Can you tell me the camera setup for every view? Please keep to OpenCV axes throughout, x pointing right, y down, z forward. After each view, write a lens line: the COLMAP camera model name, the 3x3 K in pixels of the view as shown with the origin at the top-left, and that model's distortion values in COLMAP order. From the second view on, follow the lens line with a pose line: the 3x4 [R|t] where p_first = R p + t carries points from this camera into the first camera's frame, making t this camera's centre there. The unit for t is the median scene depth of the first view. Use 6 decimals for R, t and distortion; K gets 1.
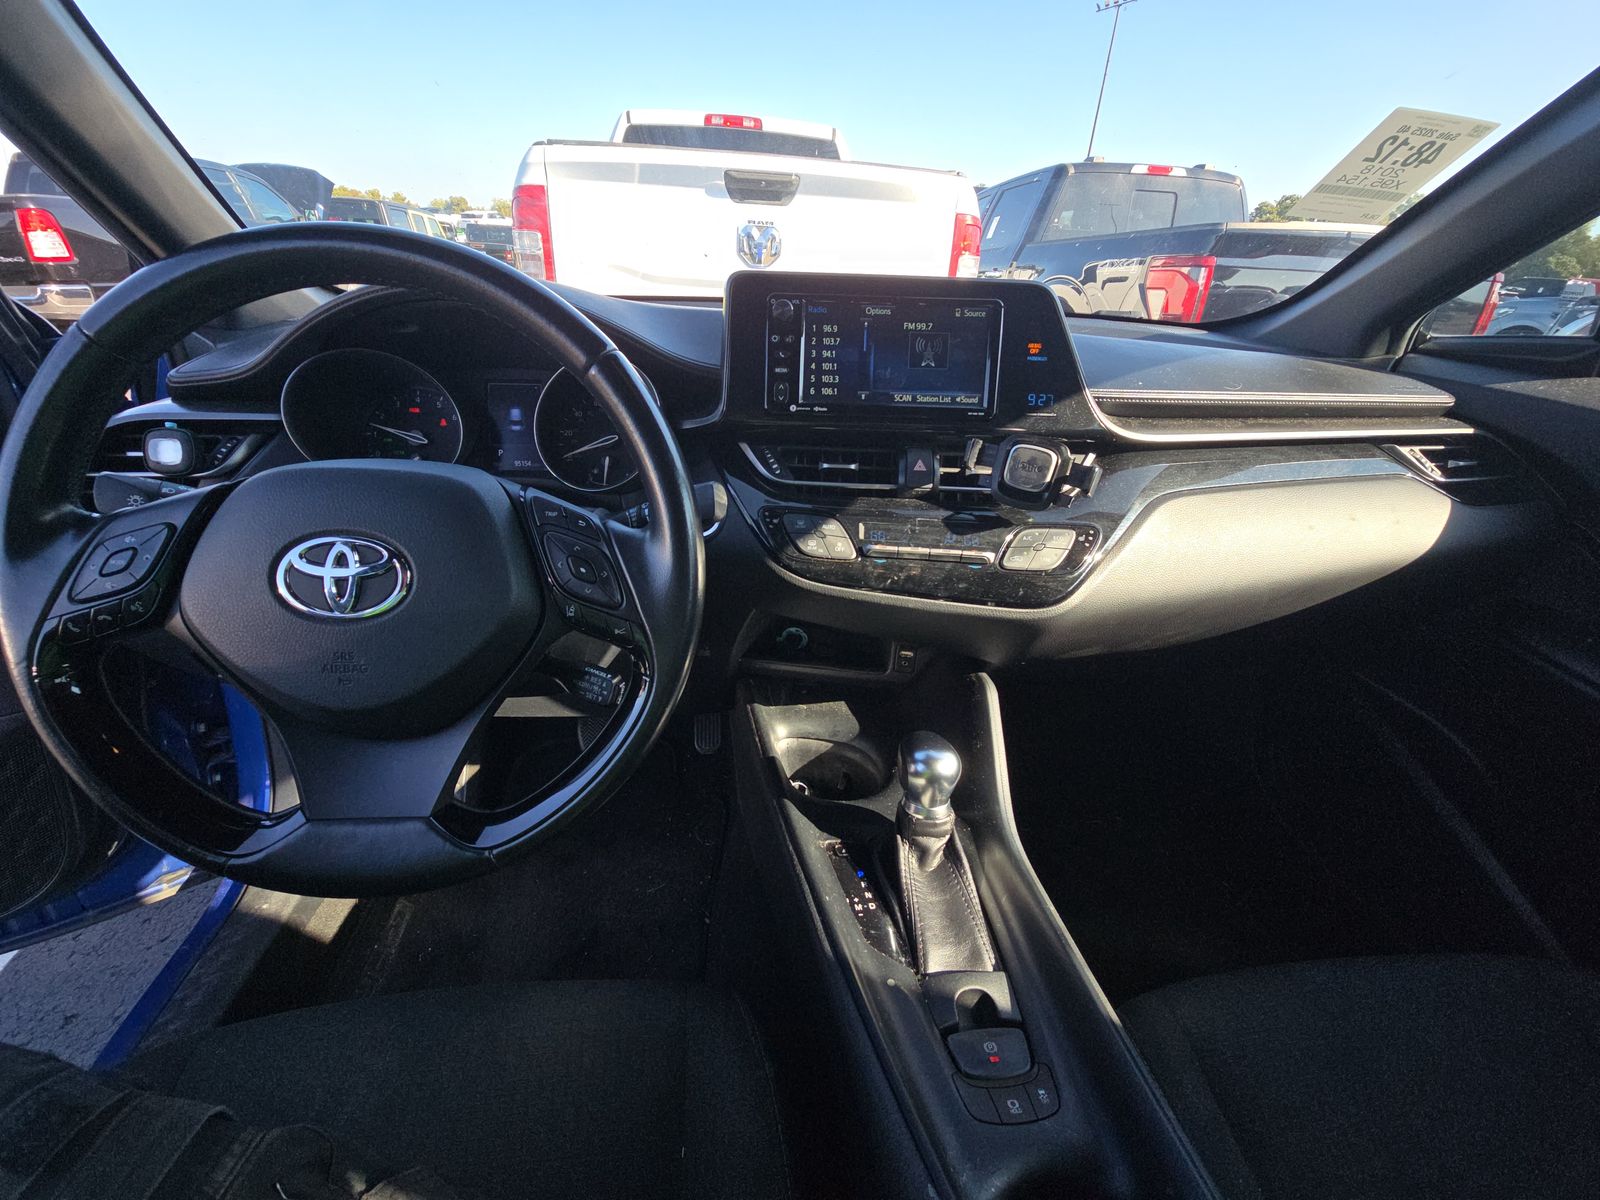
lens RADIAL K [[635.2, 0, 801.4], [0, 635.2, 592.4], [0, 0, 1]] dist [0.000094, -0.000400]
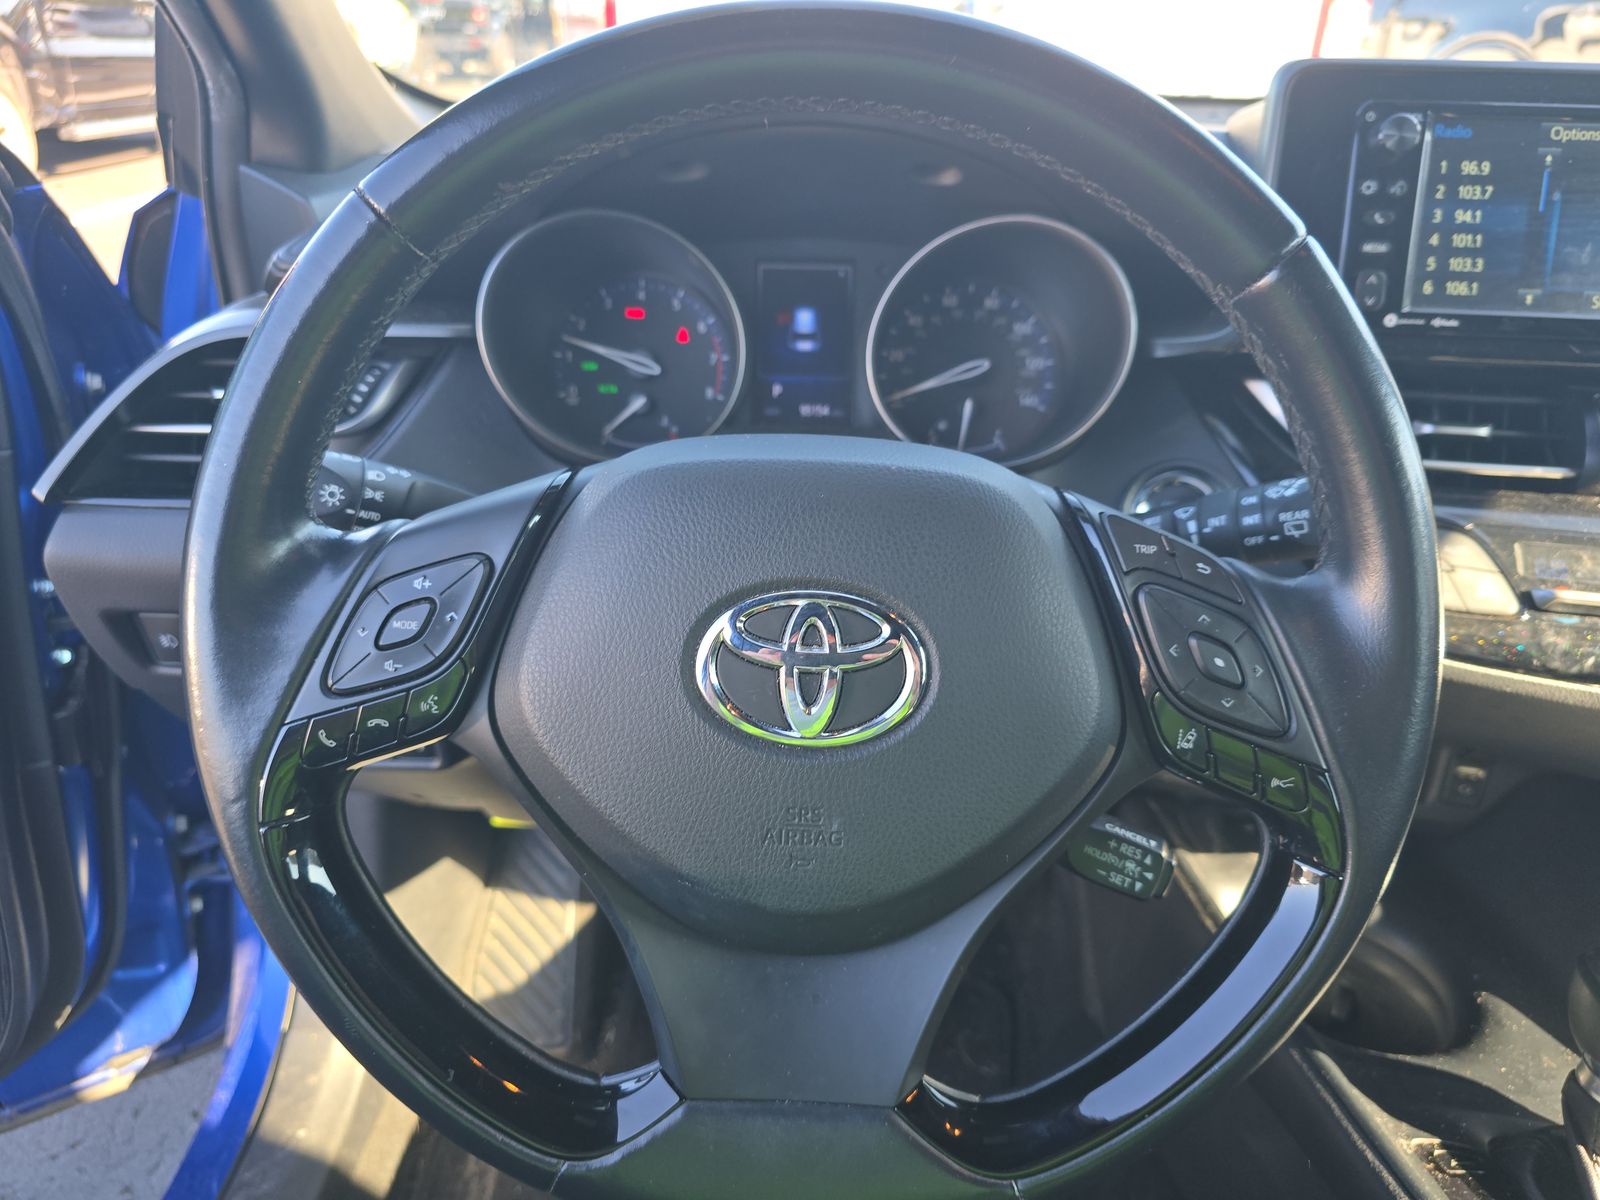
lens RADIAL K [[1073.7, 0, 796.8], [0, 1073.7, 603.9], [0, 0, 1]] dist [-0.002095, -0.010229]
pose [[0.994143, 0.034312, -0.102481, -0.403950], [-0.032234, 0.999241, 0.021869, -0.060725], [0.103153, -0.018437, 0.994495, 0.068105]]
